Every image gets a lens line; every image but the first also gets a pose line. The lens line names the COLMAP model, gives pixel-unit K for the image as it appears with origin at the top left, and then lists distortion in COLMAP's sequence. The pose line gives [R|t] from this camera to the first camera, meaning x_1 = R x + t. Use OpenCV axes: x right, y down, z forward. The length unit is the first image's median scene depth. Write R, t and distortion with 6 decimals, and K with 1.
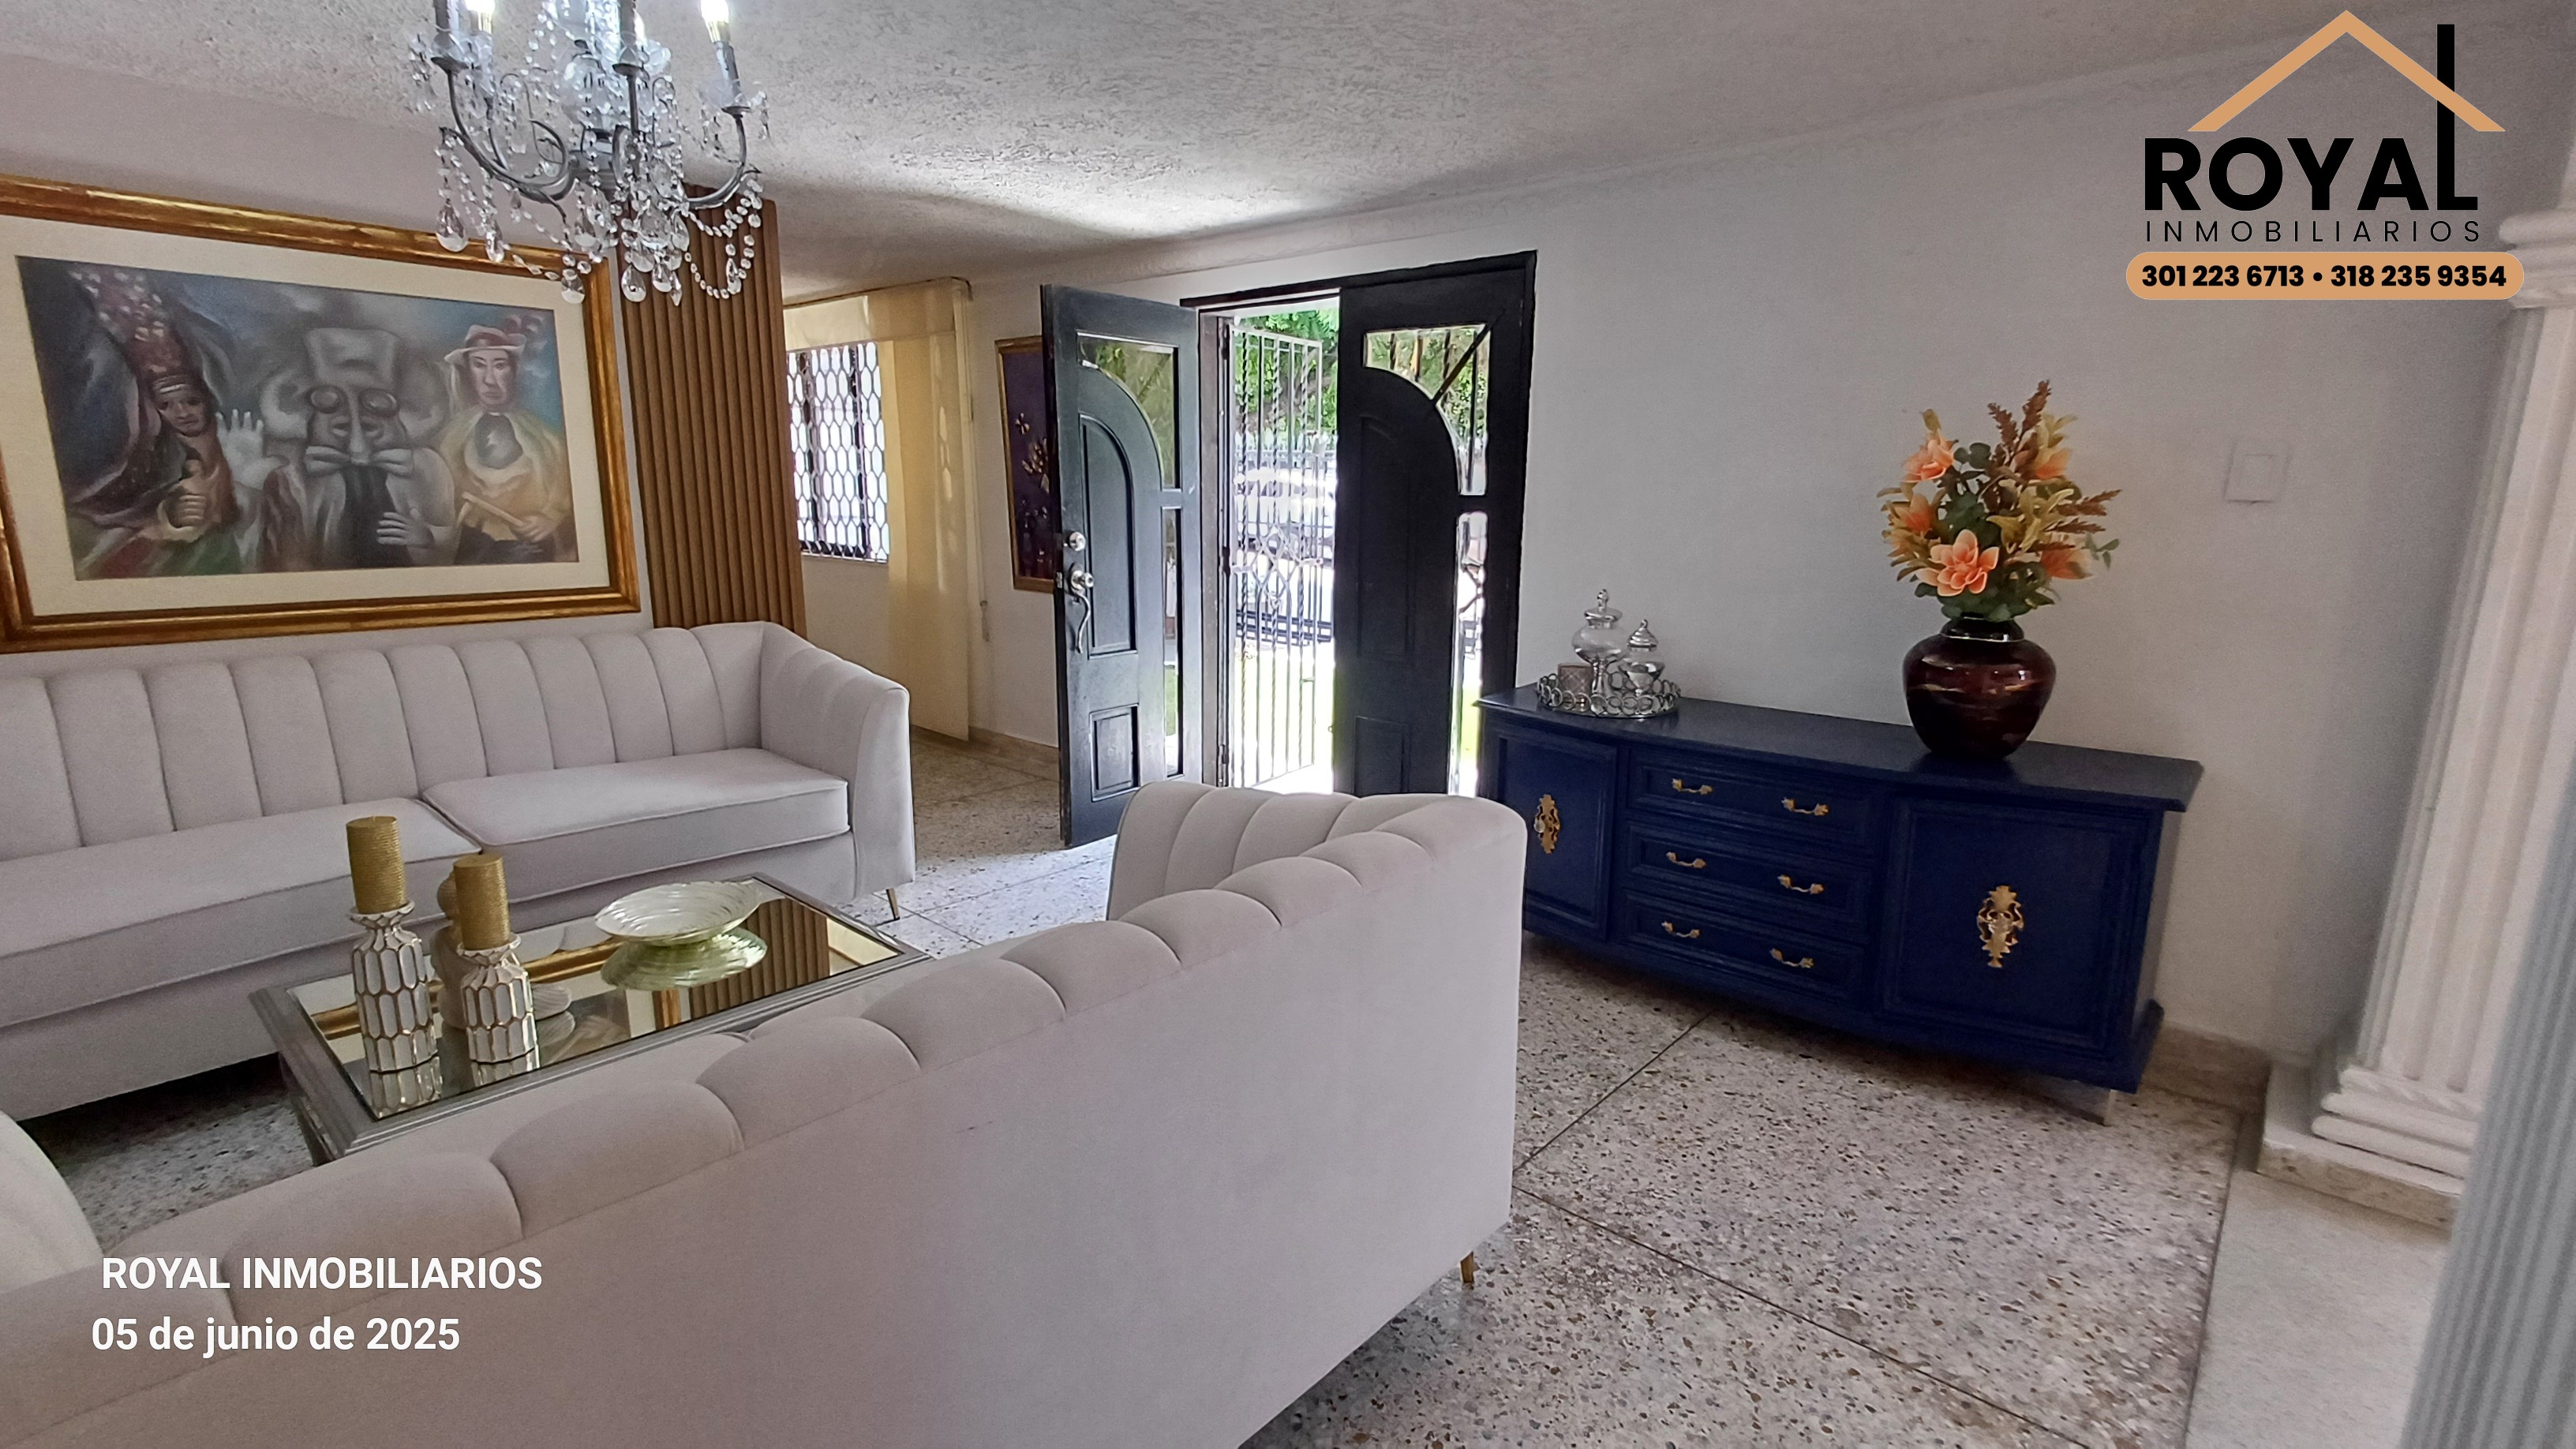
lens RADIAL K [[1180.6, 0, 1281.2], [0, 1180.6, 725.5], [0, 0, 1]] dist [0.003100, 0.000094]
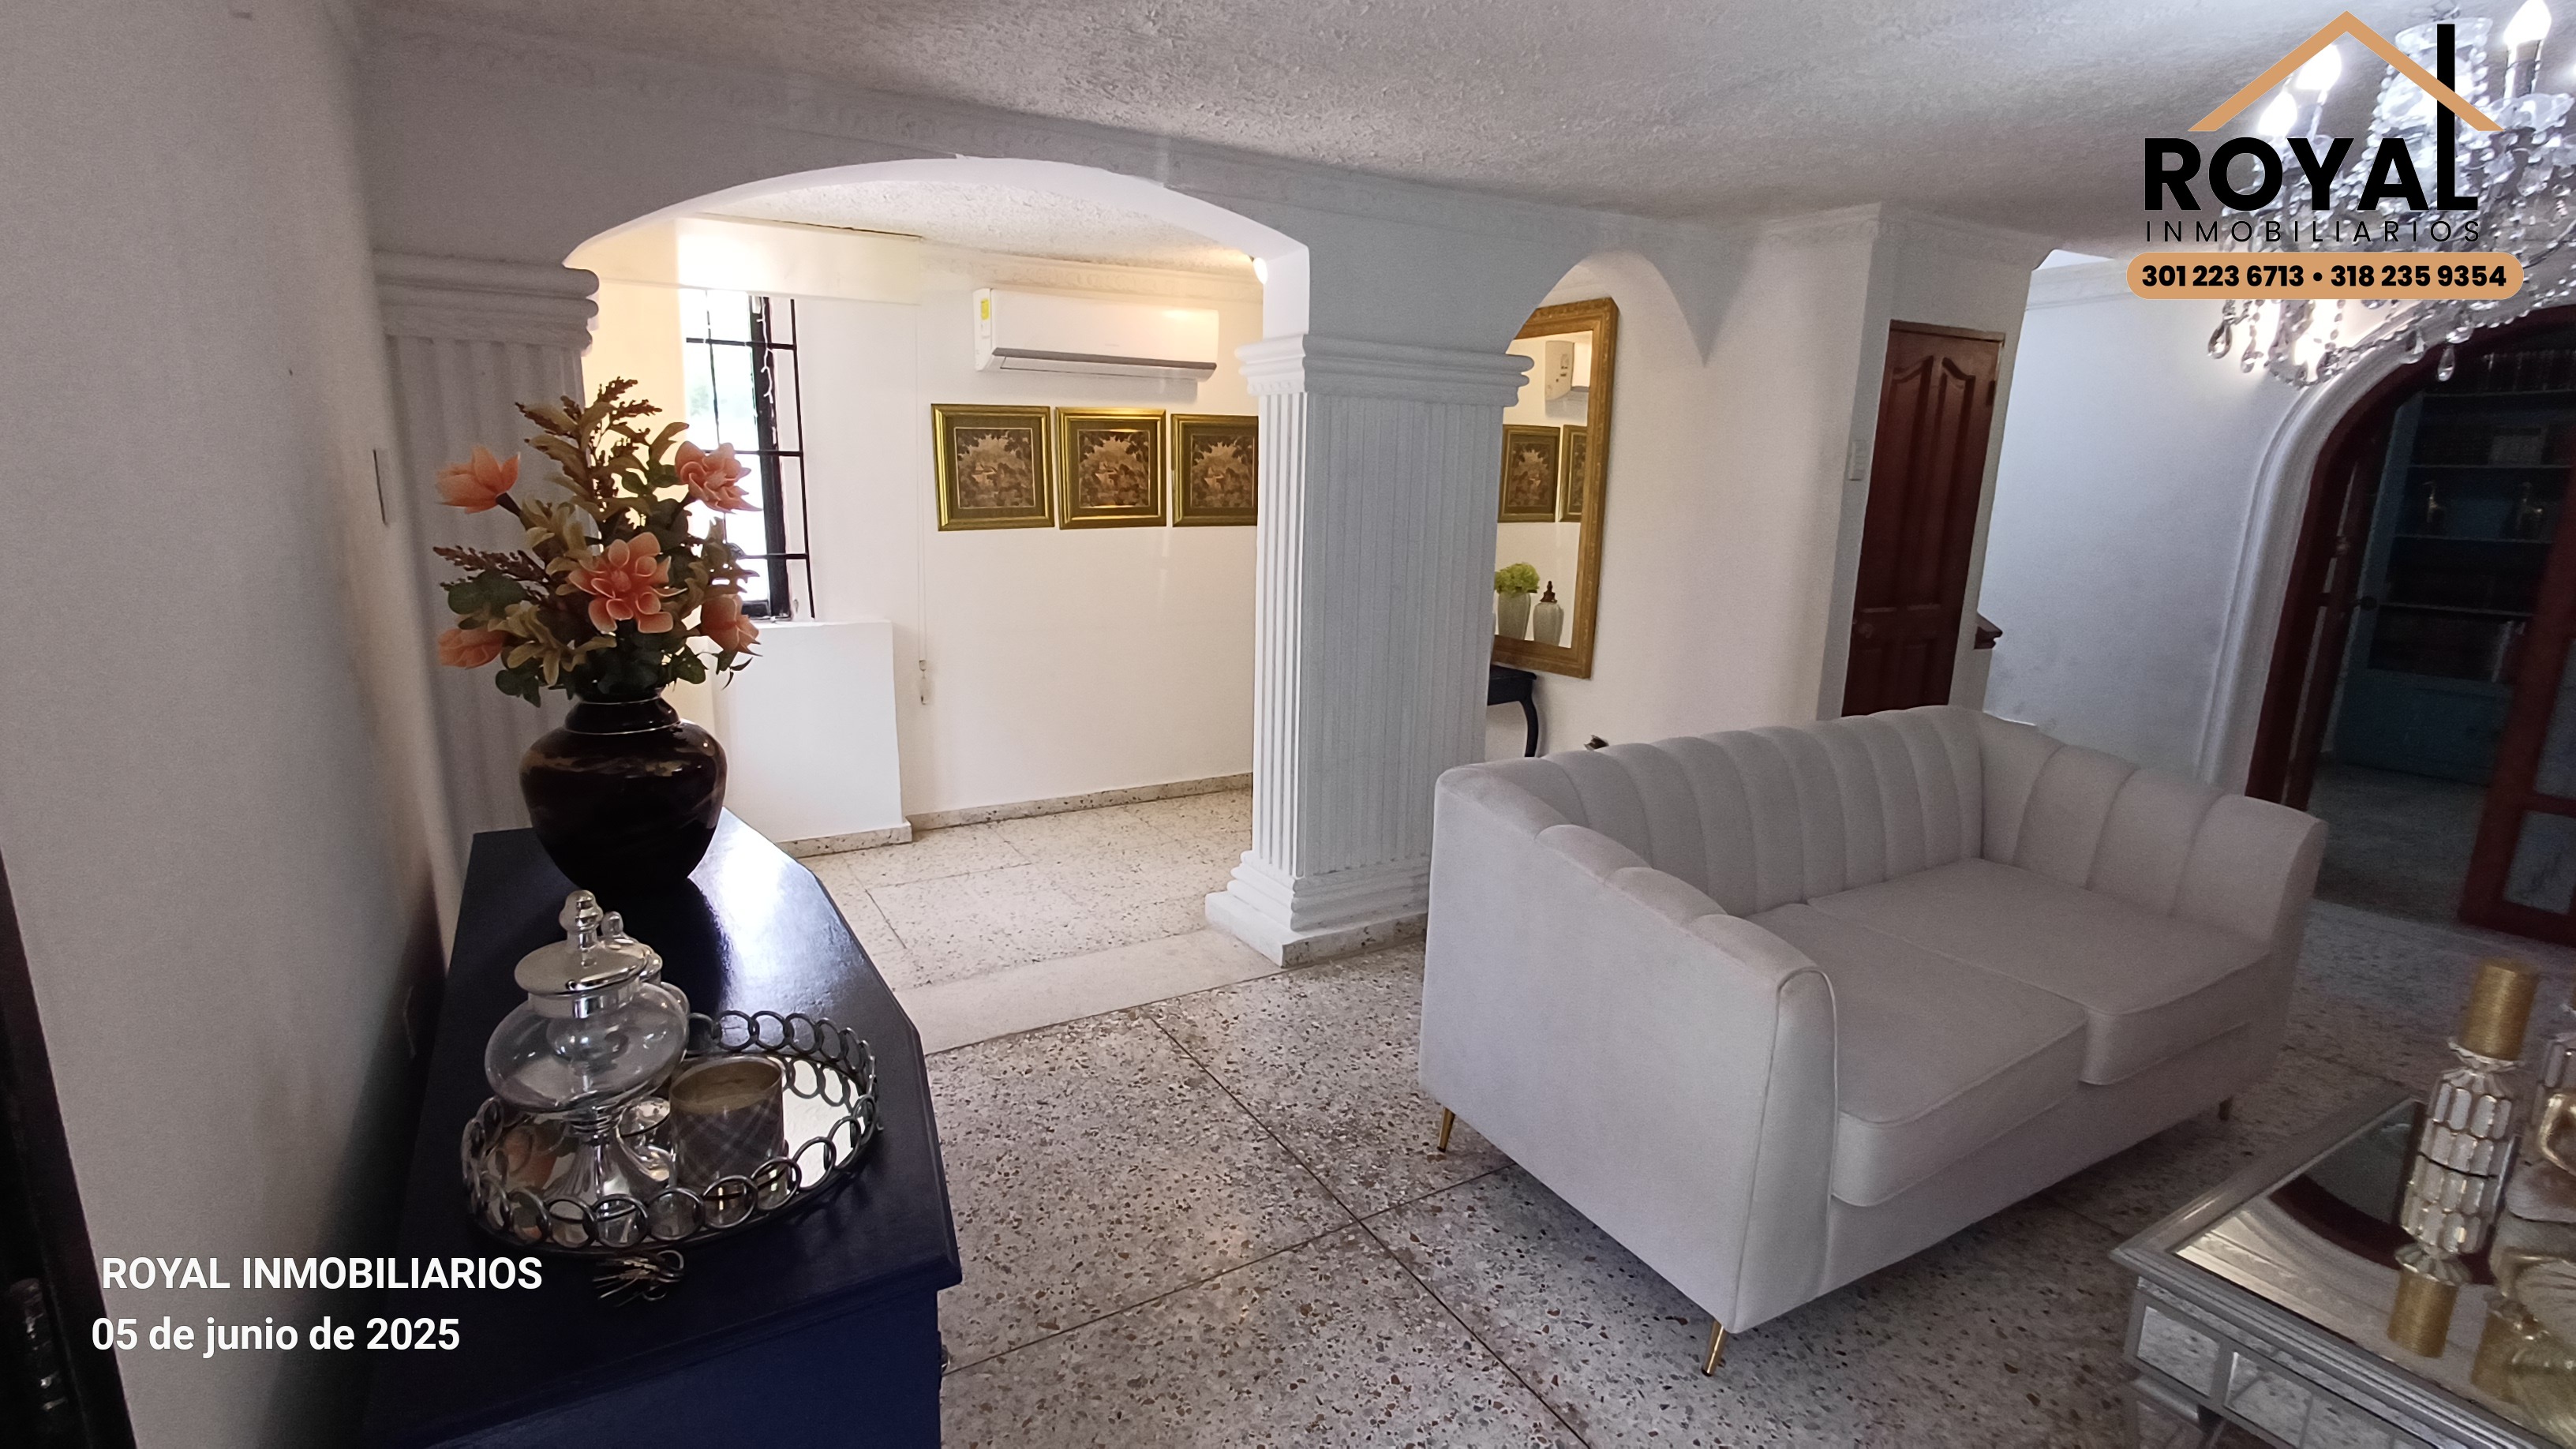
lens RADIAL K [[1169.0, 0, 1275.8], [0, 1169.0, 729.6], [0, 0, 1]] dist [0.003838, 0.000818]
pose [[-0.950949, -0.093266, 0.294954, 0.000117], [0.035884, 0.913775, 0.404632, -0.290771], [-0.307260, 0.395369, -0.865607, 1.252579]]
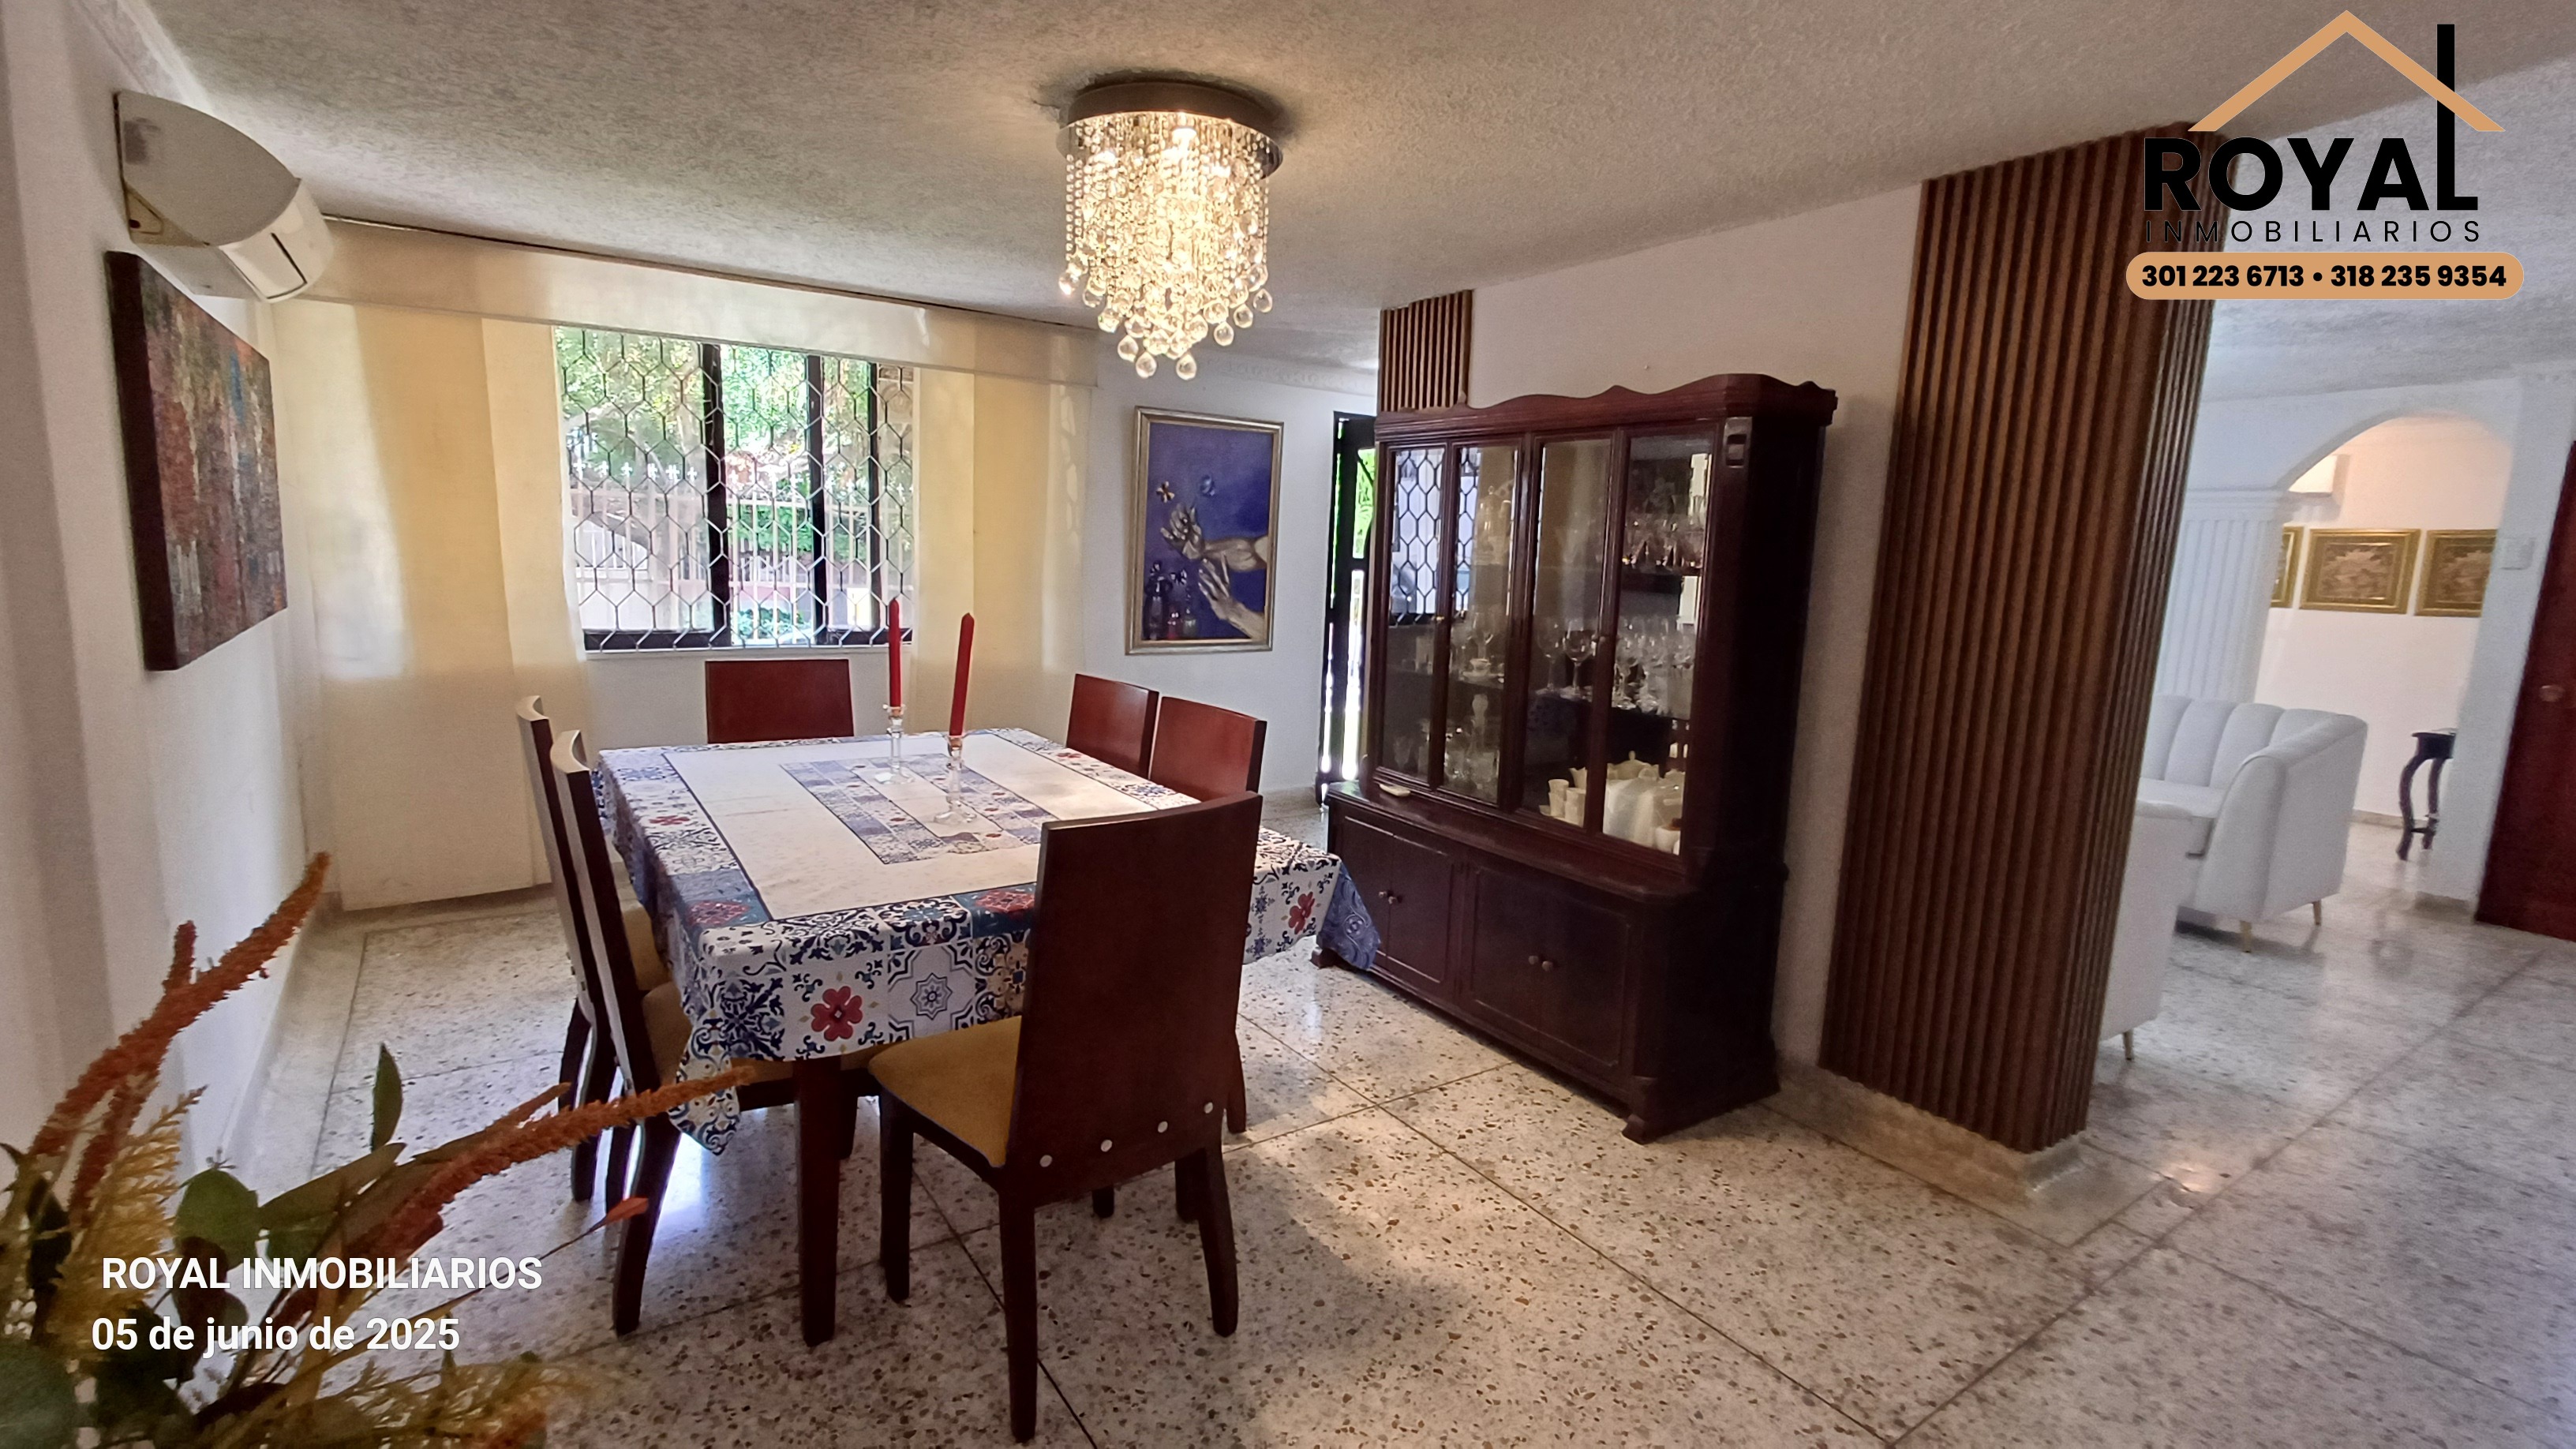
lens RADIAL K [[1171.6, 0, 1282.6], [0, 1171.6, 729.1], [0, 0, 1]] dist [0.003640, -0.000209]
pose [[0.235858, -0.157884, 0.958876, -1.976574], [0.164073, 0.979018, 0.120843, -0.263151], [-0.957837, 0.128824, 0.256814, 1.097442]]
